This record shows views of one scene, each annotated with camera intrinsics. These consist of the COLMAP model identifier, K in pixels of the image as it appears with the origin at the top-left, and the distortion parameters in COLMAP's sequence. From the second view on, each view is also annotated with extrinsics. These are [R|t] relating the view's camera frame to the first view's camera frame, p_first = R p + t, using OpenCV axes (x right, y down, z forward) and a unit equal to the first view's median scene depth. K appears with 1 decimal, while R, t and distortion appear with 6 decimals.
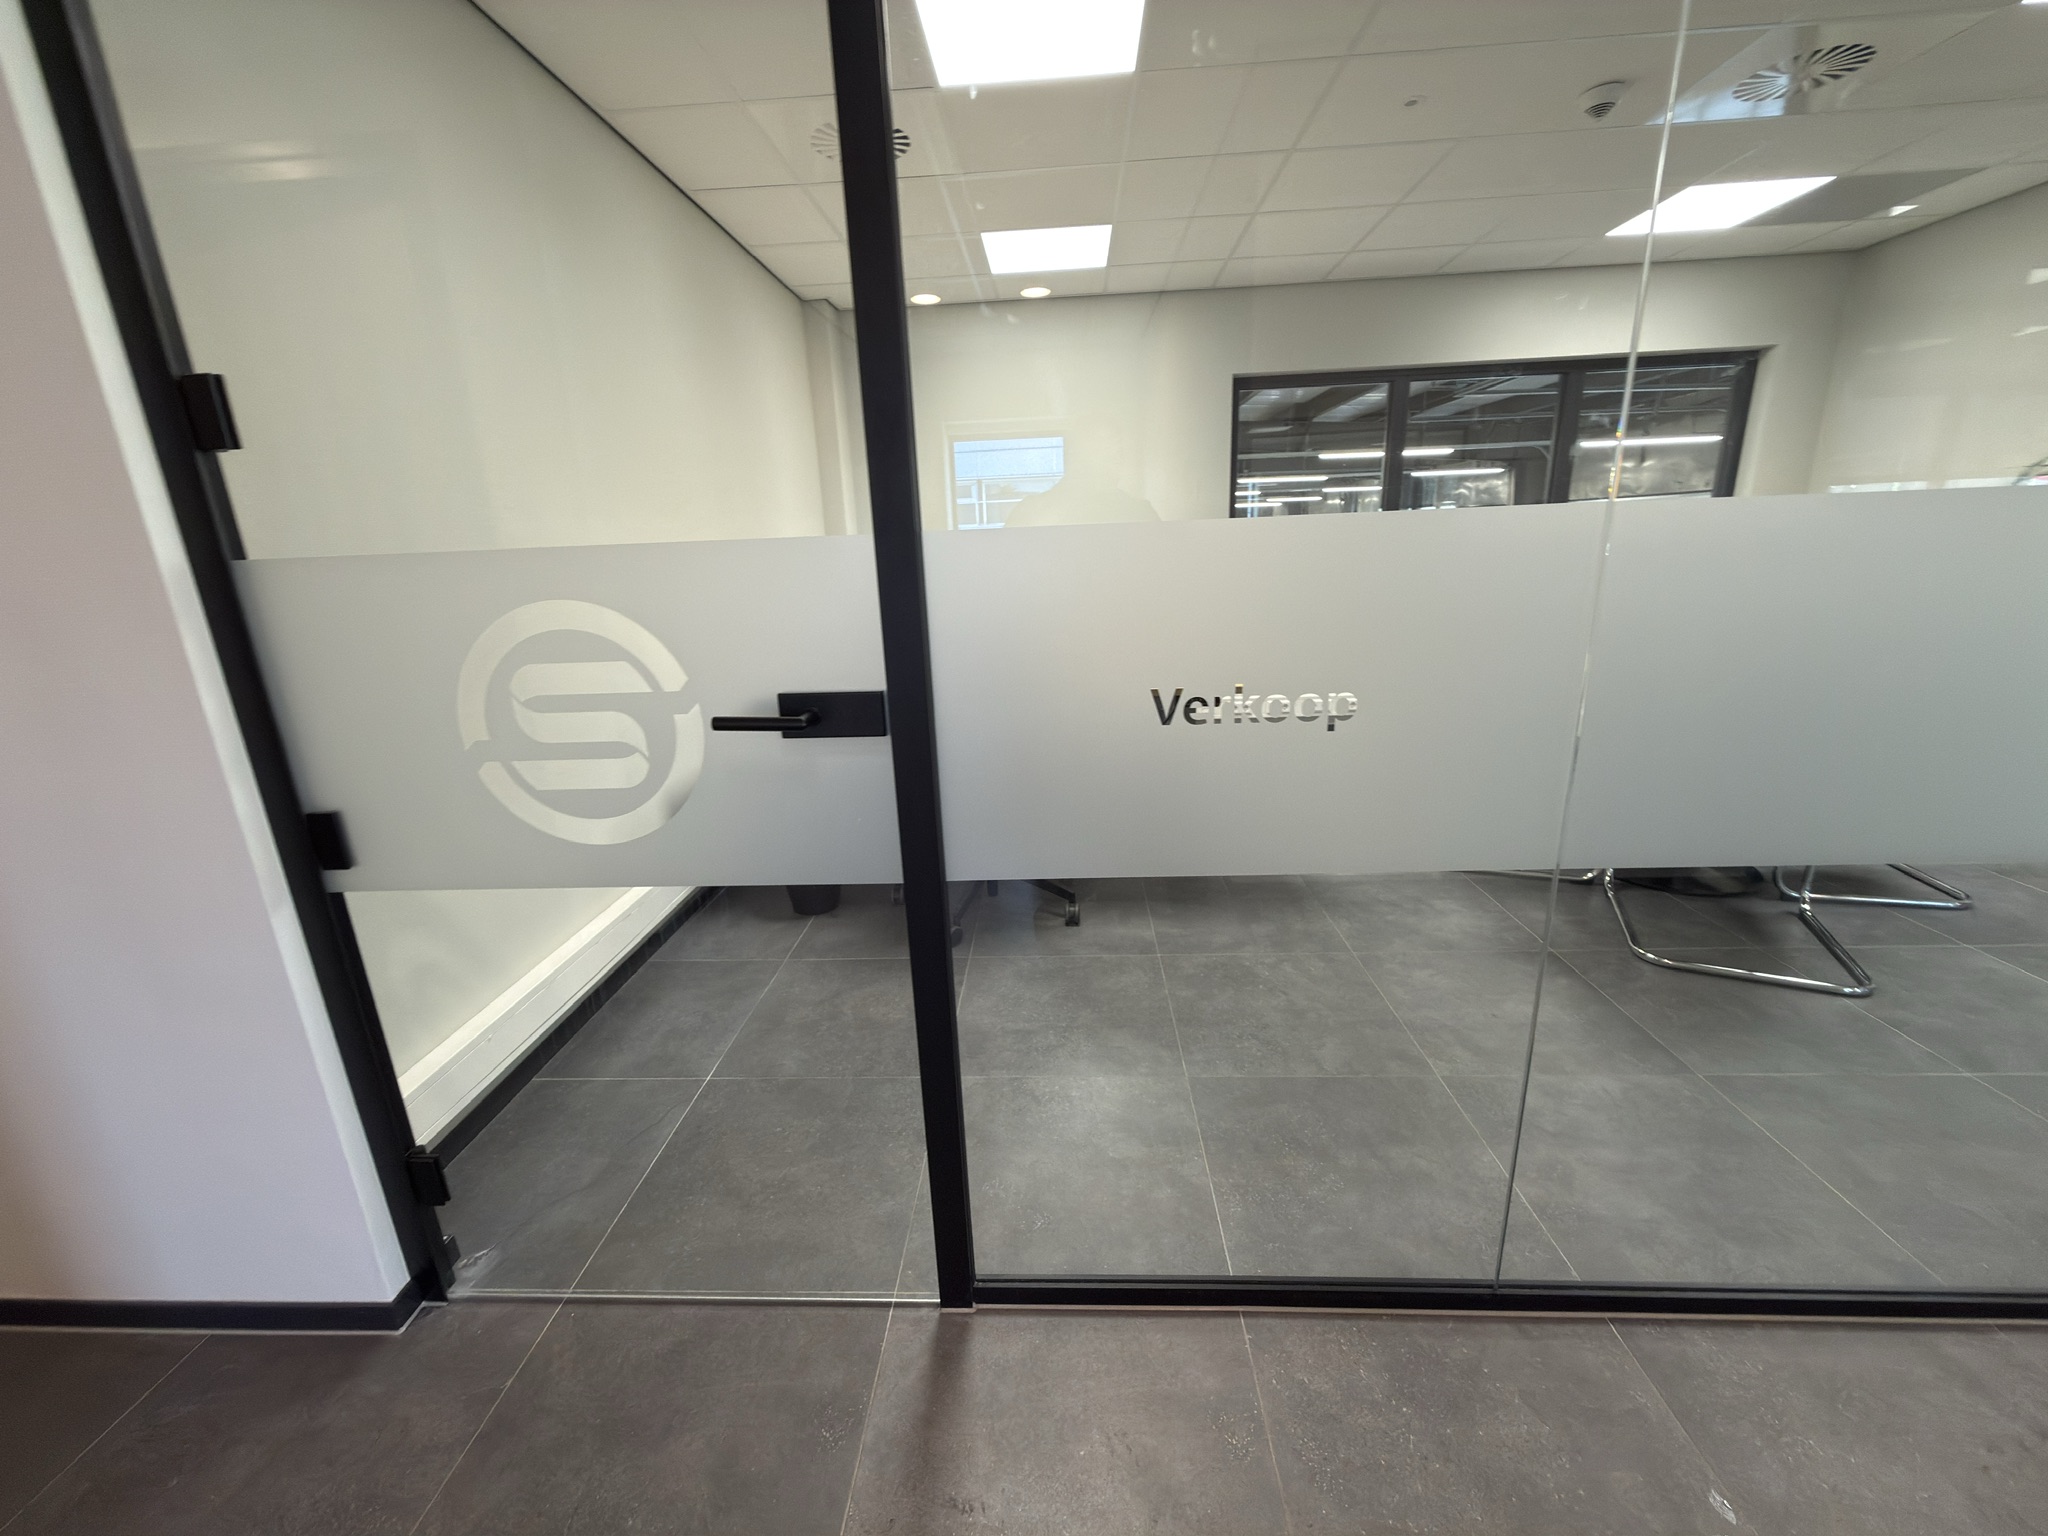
lens RADIAL K [[813.7, 0, 1023.6], [0, 813.7, 767.5], [0, 0, 1]] dist [-0.000012, 0.000036]
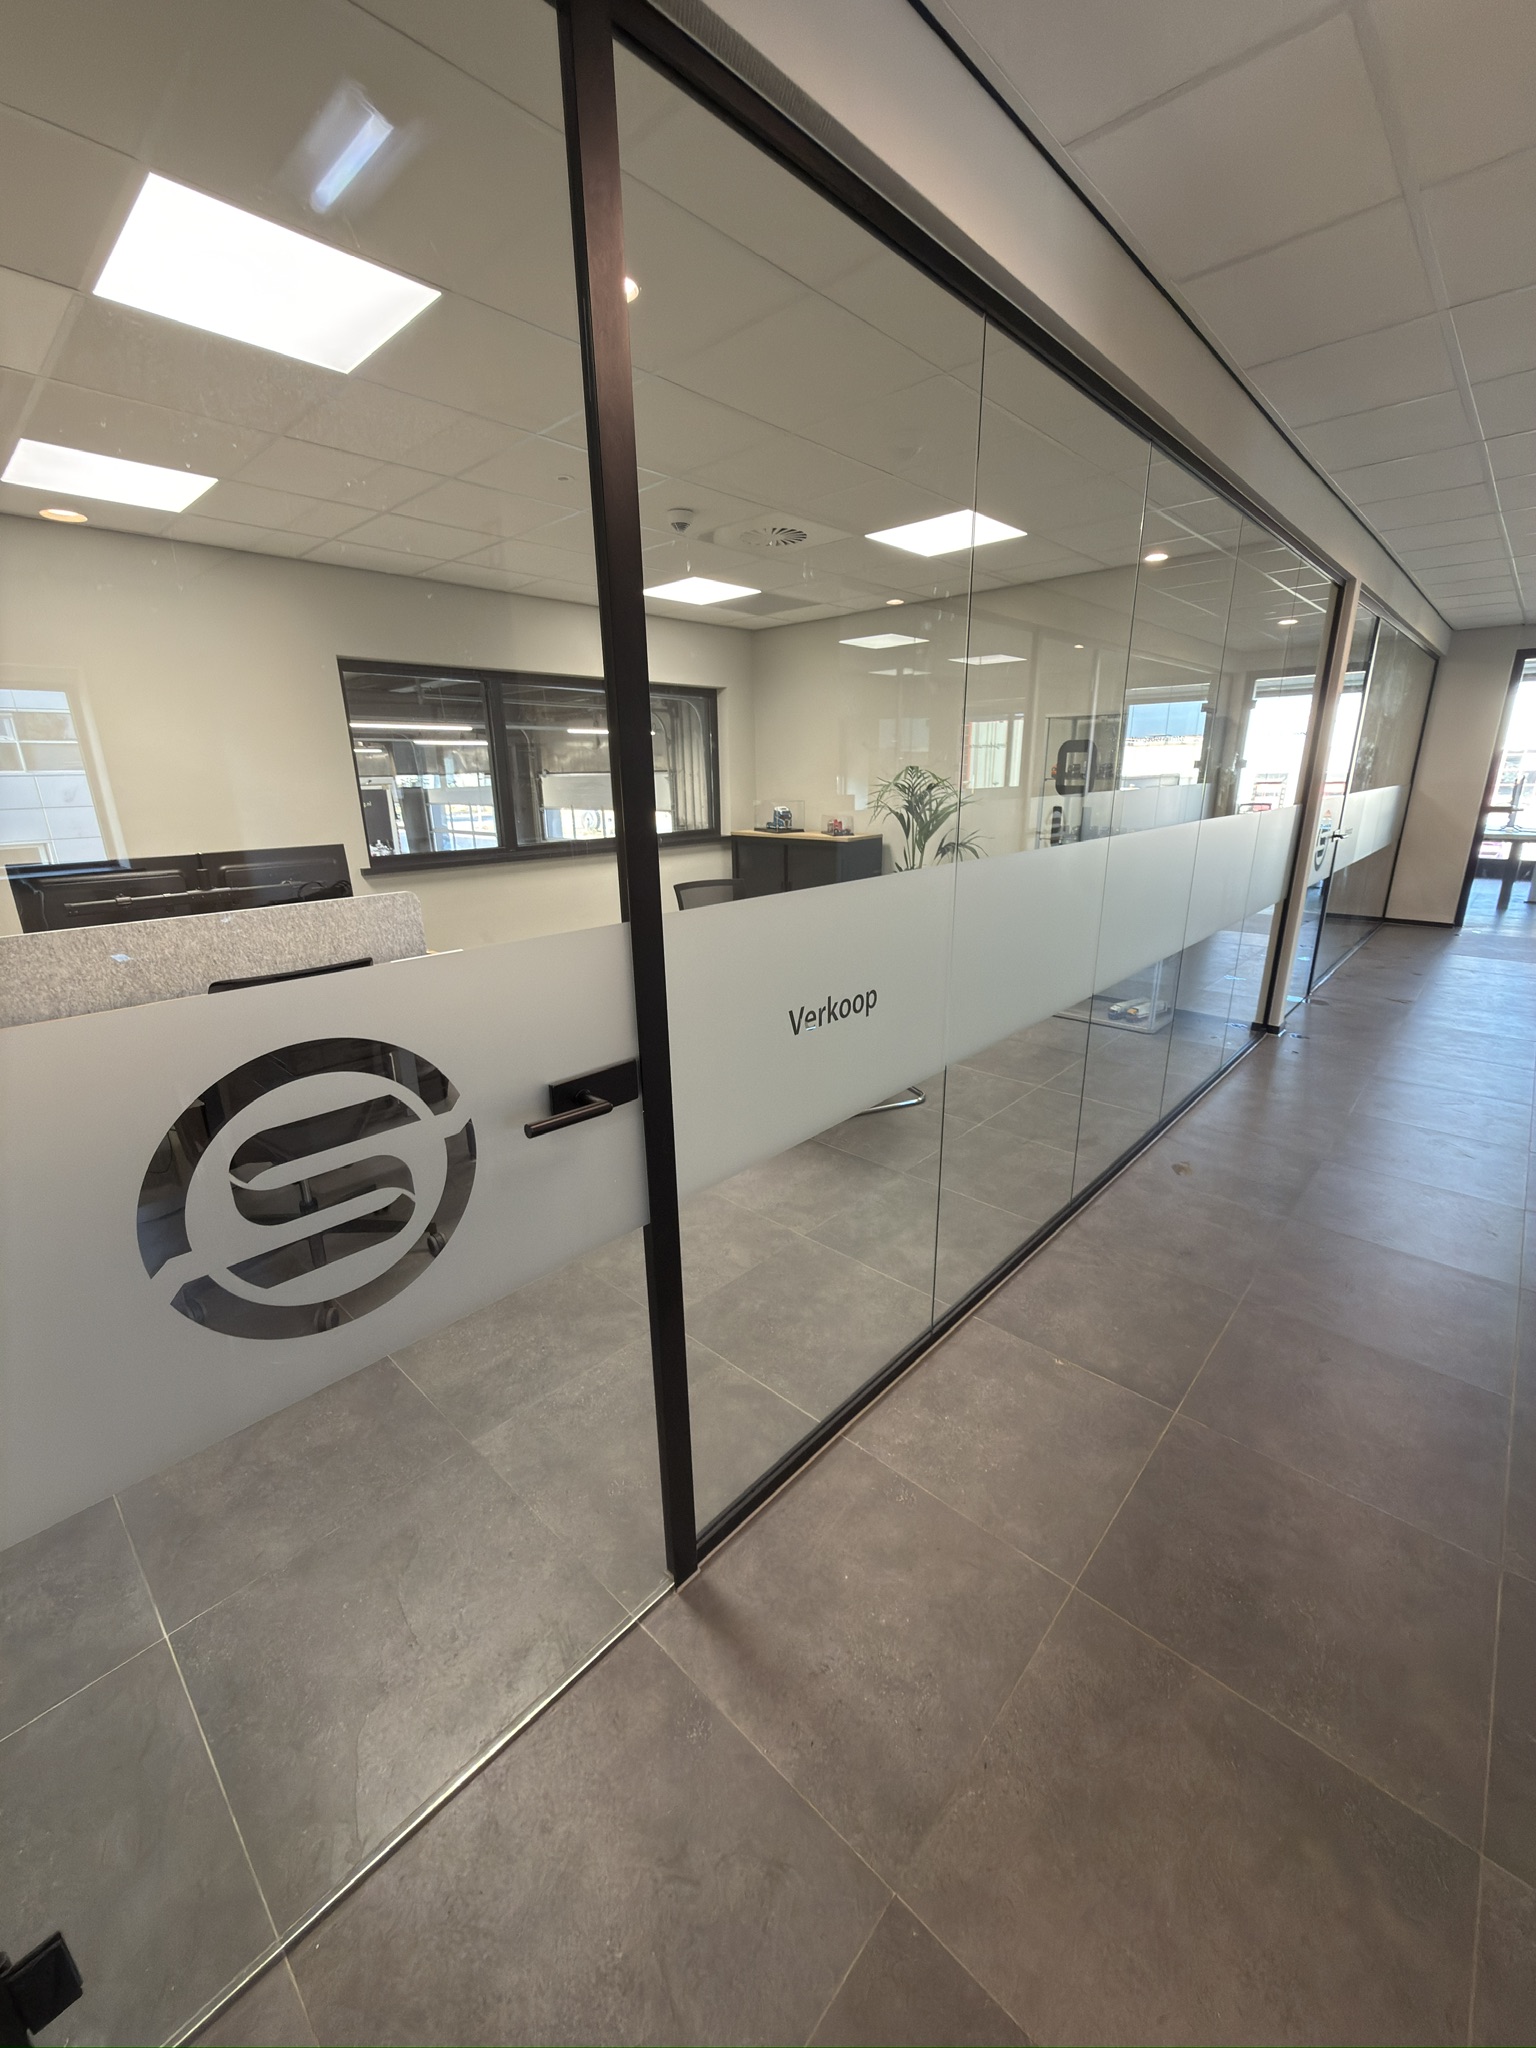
lens RADIAL K [[813.7, 0, 775.9], [0, 813.7, 1019.6], [0, 0, 1]] dist [-0.000012, 0.000036]
pose [[0.640724, -0.193413, 0.743010, -0.666945], [0.196364, 0.976844, 0.084950, -0.154912], [-0.742236, 0.091471, 0.663867, 0.092804]]
